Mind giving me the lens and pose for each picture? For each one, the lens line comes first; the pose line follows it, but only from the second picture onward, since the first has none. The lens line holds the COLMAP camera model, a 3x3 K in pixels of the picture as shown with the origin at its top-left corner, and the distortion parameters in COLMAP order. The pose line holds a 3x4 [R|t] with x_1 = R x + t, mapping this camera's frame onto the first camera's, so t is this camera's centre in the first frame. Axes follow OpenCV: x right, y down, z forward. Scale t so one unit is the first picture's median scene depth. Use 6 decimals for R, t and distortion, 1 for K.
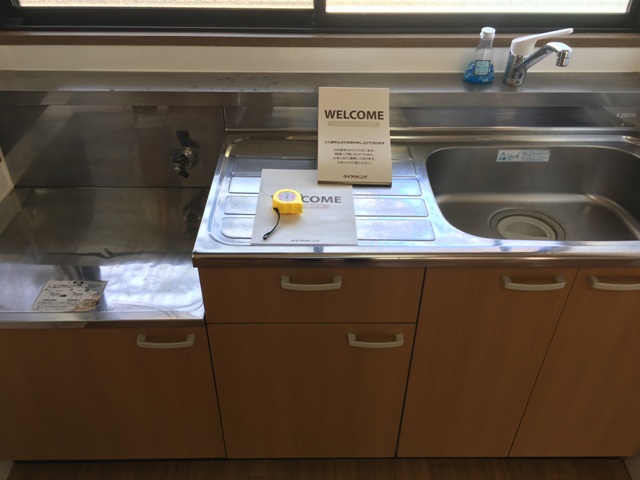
lens RADIAL K [[551.7, 0, 314.5], [0, 551.7, 246.1], [0, 0, 1]] dist [0.046561, -0.023259]
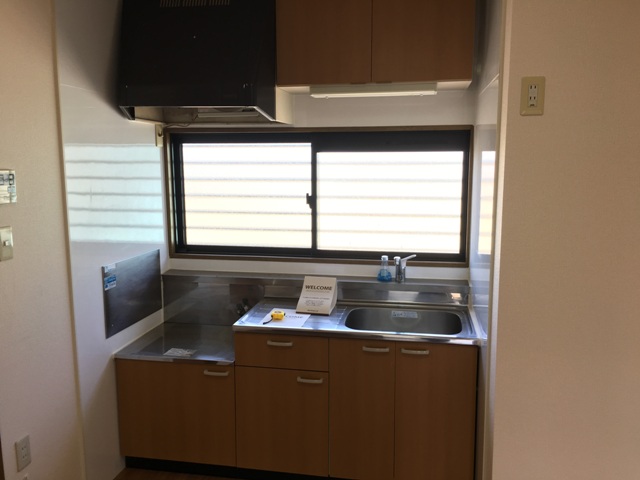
lens RADIAL K [[551.7, 0, 317.6], [0, 551.7, 233.7], [0, 0, 1]] dist [0.046561, -0.023259]
pose [[0.982128, 0.019852, -0.187163, 0.454256], [-0.108357, 0.872729, -0.476028, 0.595037], [0.153893, 0.487801, 0.859283, -0.953686]]
